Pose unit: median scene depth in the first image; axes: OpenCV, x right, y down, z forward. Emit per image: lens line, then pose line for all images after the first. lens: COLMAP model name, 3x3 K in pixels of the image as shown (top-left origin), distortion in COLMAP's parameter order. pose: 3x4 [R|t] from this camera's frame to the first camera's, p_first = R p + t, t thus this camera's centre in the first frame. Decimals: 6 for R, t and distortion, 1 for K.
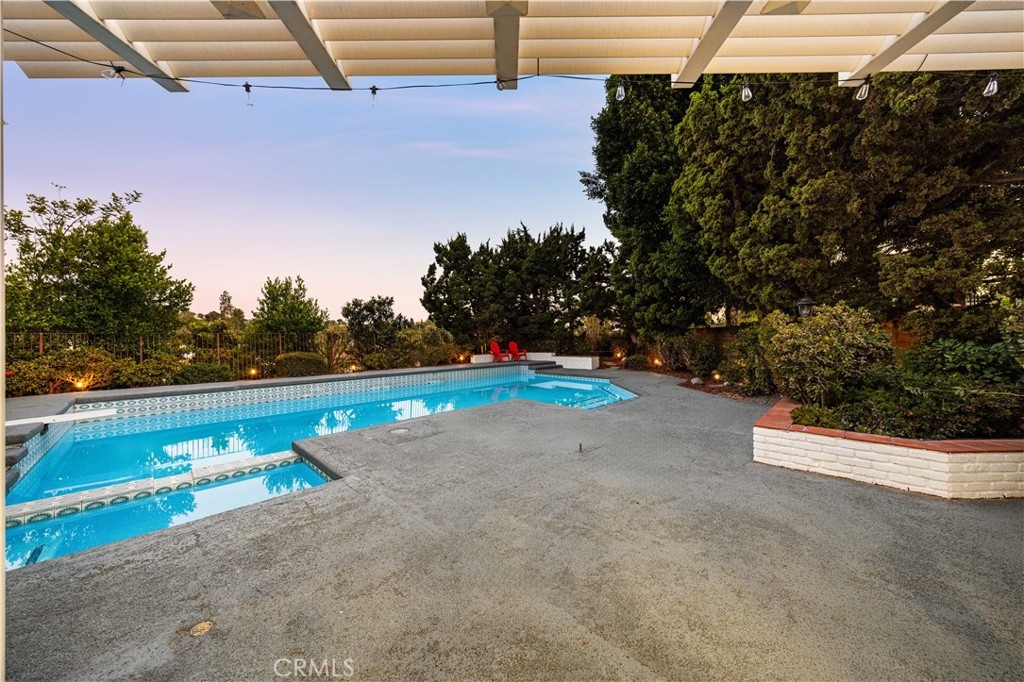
lens RADIAL K [[355.1, 0, 512.2], [0, 355.1, 340.7], [0, 0, 1]] dist [-0.005122, -0.000330]
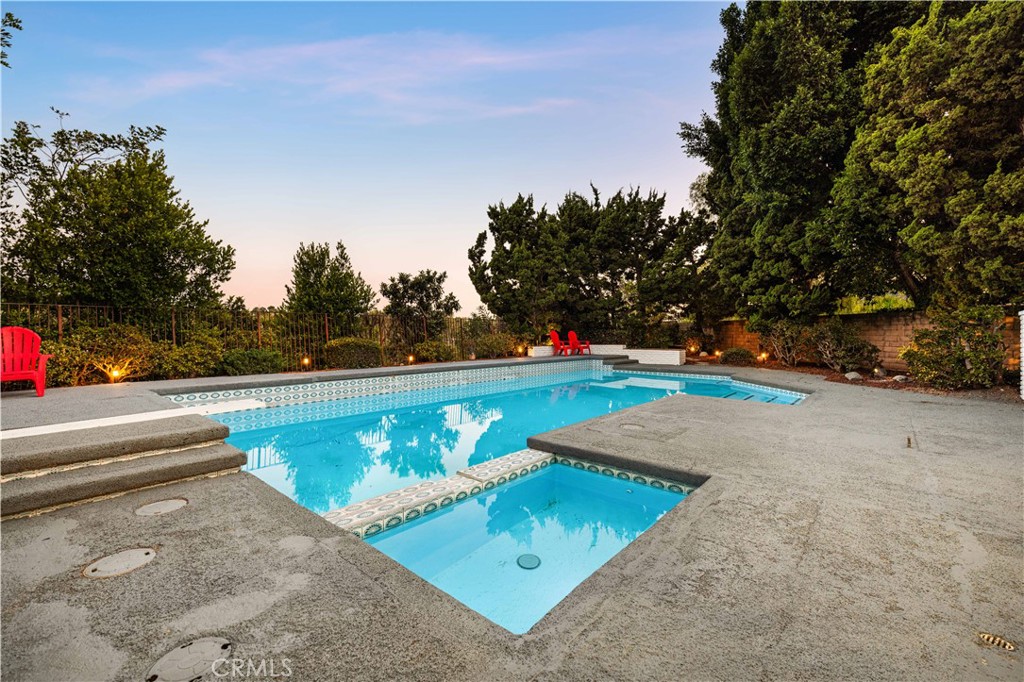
lens RADIAL K [[434.3, 0, 511.4], [0, 434.3, 342.0], [0, 0, 1]] dist [-0.012997, 0.002625]
pose [[0.998456, 0.010392, 0.054559, -0.256533], [-0.011185, 0.999836, 0.014244, 0.020662], [-0.054402, -0.014832, 0.998409, 0.016609]]
